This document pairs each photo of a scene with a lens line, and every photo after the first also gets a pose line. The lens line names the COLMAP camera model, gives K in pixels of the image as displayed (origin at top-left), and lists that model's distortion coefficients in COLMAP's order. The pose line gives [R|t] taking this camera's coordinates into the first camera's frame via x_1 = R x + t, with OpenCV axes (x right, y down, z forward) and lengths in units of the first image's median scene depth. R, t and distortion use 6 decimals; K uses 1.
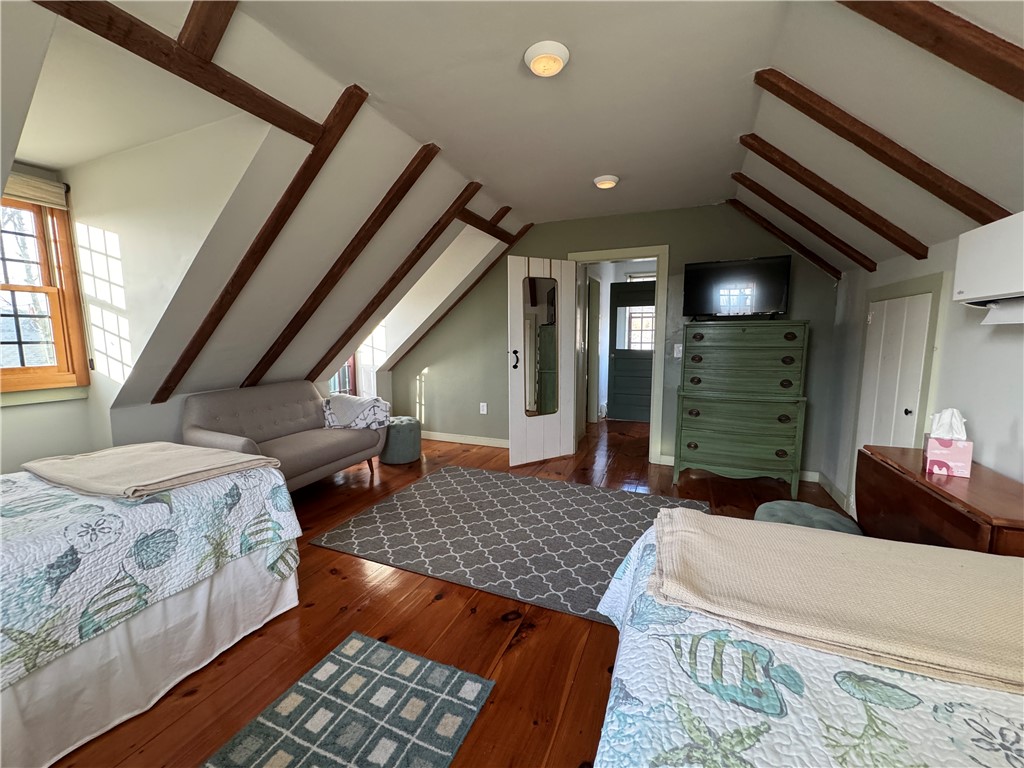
lens RADIAL K [[408.6, 0, 513.7], [0, 408.6, 383.6], [0, 0, 1]] dist [-0.013174, 0.000581]
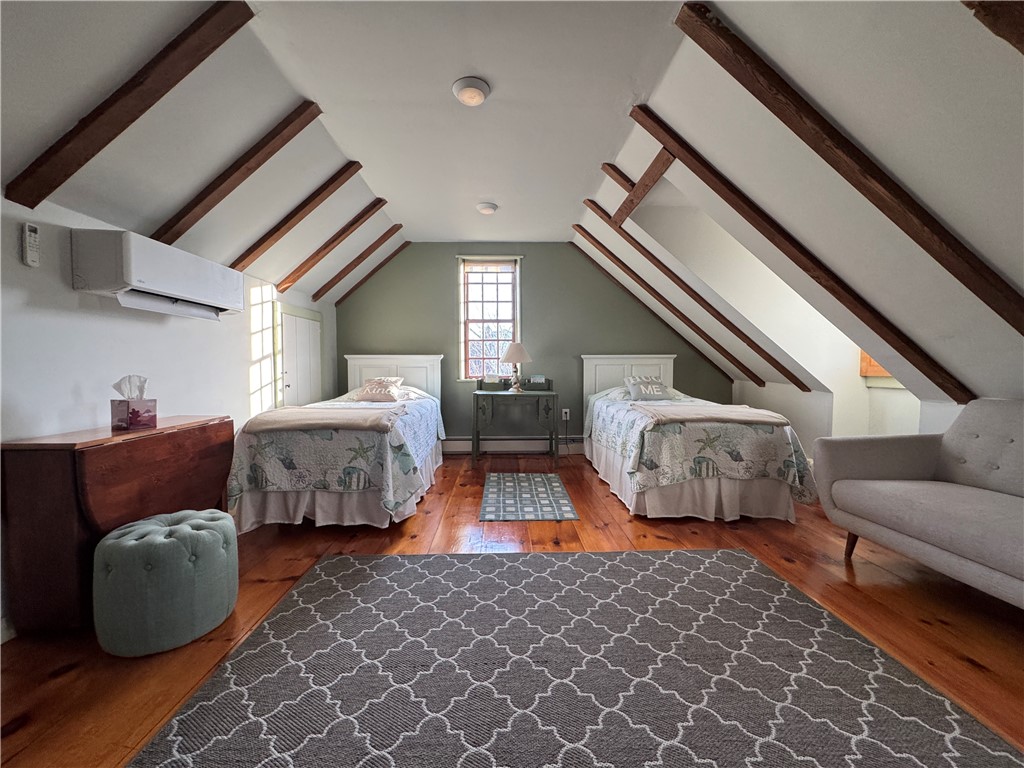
lens RADIAL K [[408.6, 0, 512.7], [0, 408.6, 385.8], [0, 0, 1]] dist [-0.013174, 0.000581]
pose [[-0.912793, 0.021308, -0.407866, 0.507587], [-0.045881, 0.986967, 0.154242, -0.135455], [0.405837, 0.159504, -0.899919, 2.400796]]
